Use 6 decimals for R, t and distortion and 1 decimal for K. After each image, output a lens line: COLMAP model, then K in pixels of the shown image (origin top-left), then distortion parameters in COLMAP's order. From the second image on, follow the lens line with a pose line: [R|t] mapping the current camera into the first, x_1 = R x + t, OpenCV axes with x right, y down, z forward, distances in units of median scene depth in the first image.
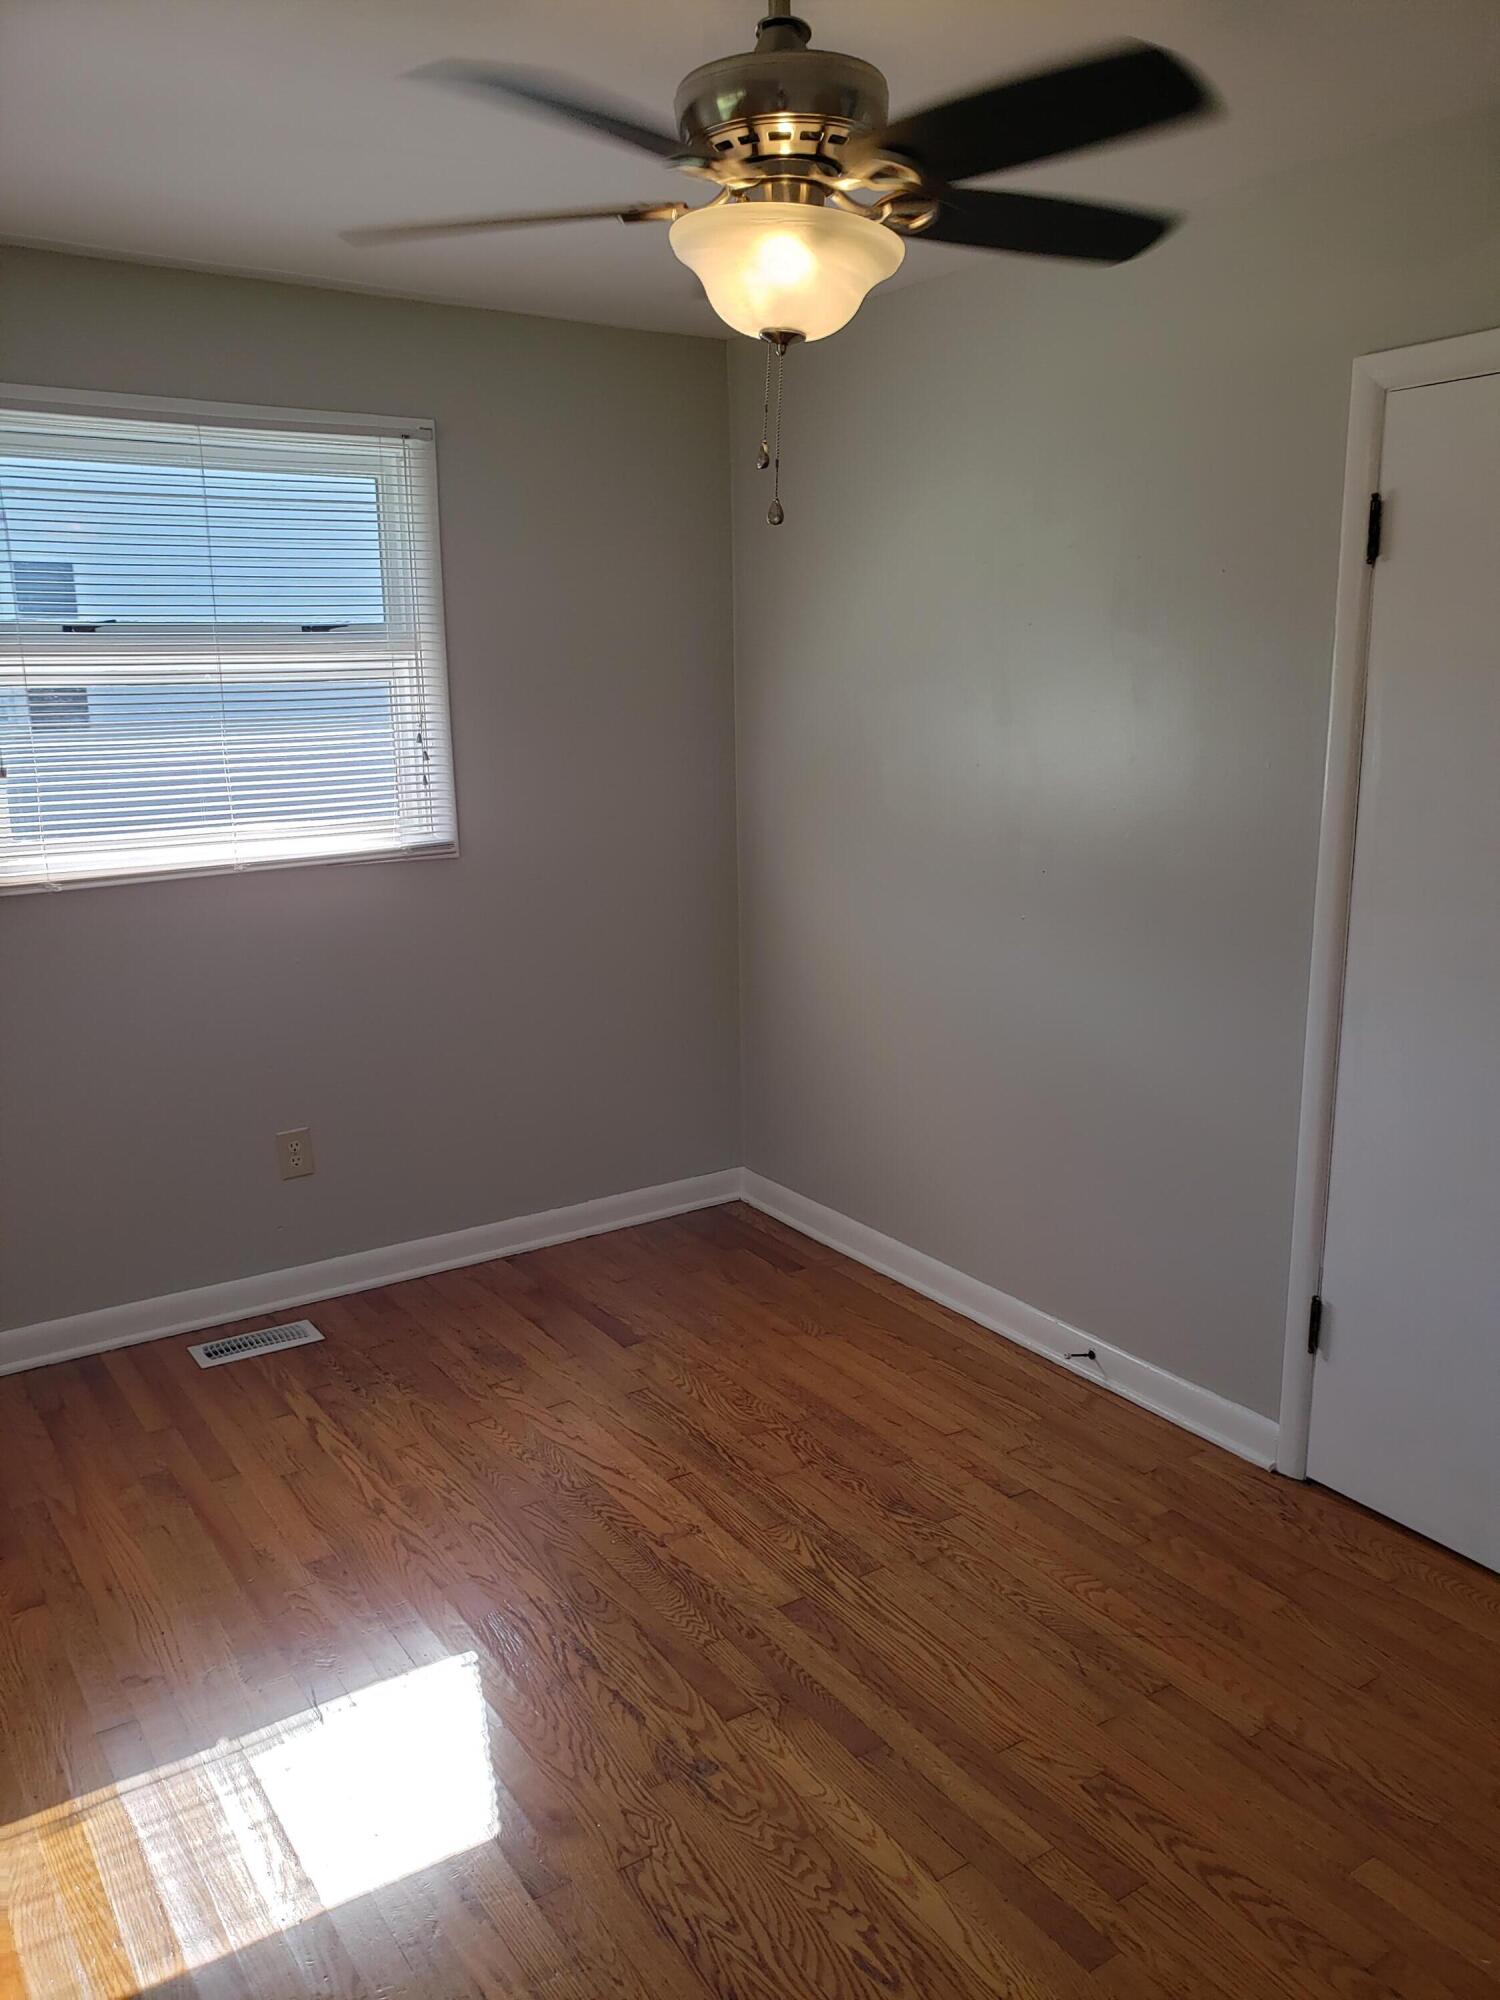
lens RADIAL K [[1546.8, 0, 779.8], [0, 1546.8, 1001.1], [0, 0, 1]] dist [-0.006646, 0.074387]
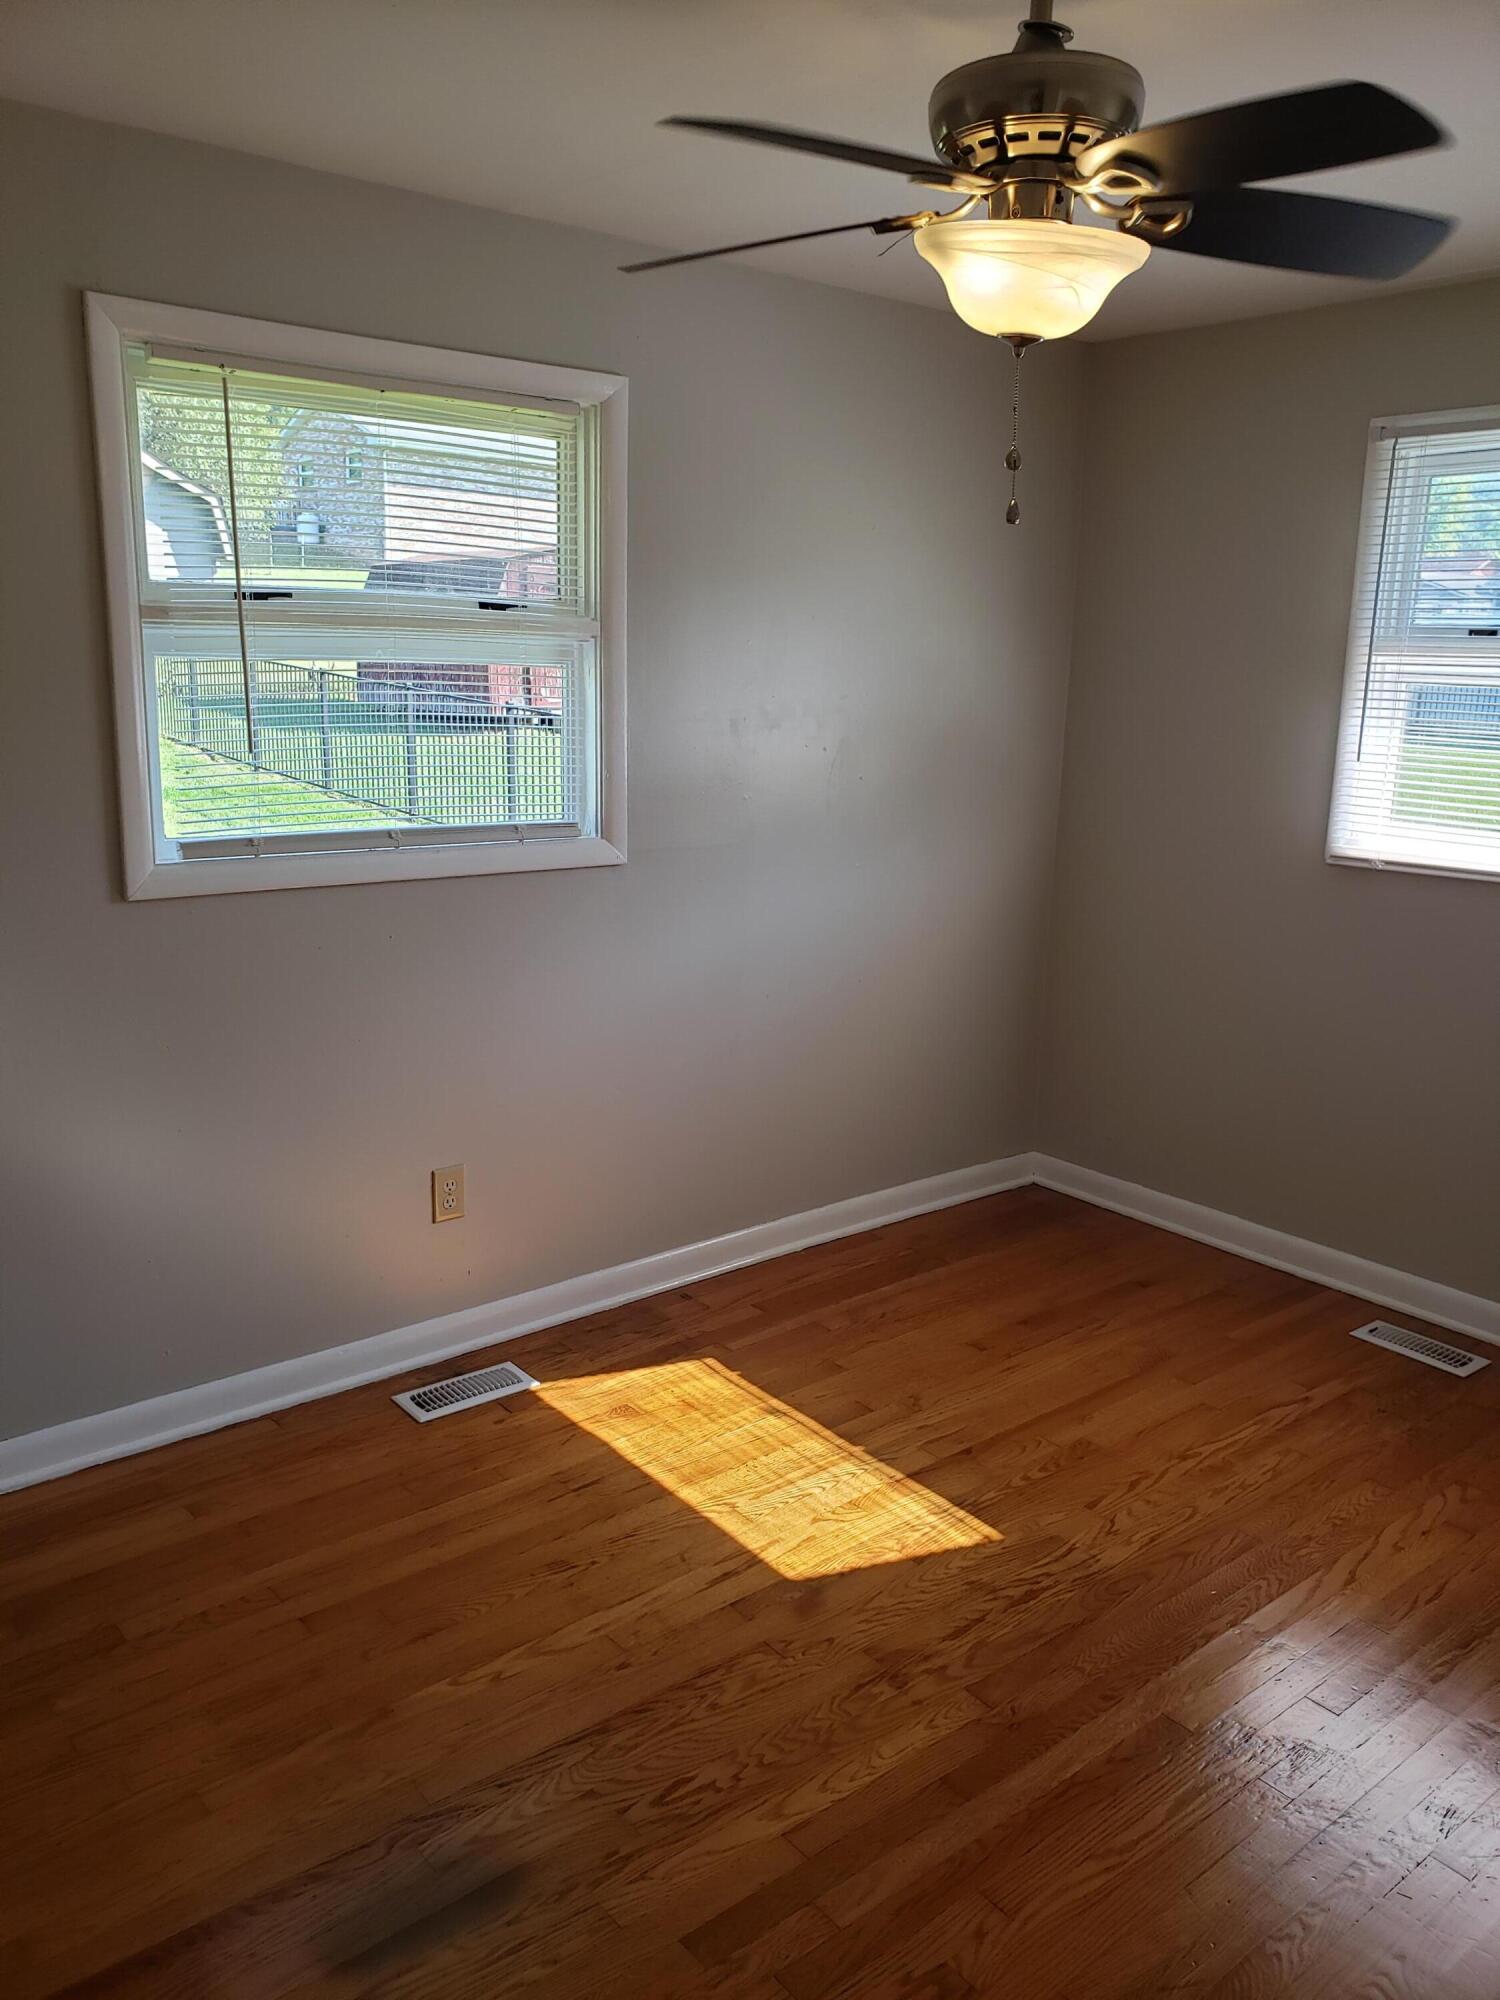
lens RADIAL K [[1542.2, 0, 754.4], [0, 1542.2, 983.0], [0, 0, 1]] dist [0.000190, 0.050314]
pose [[0.127652, 0.223770, -0.966246, 0.870037], [-0.240438, 0.952138, 0.188738, -0.146596], [0.962234, 0.208229, 0.175346, 0.615857]]
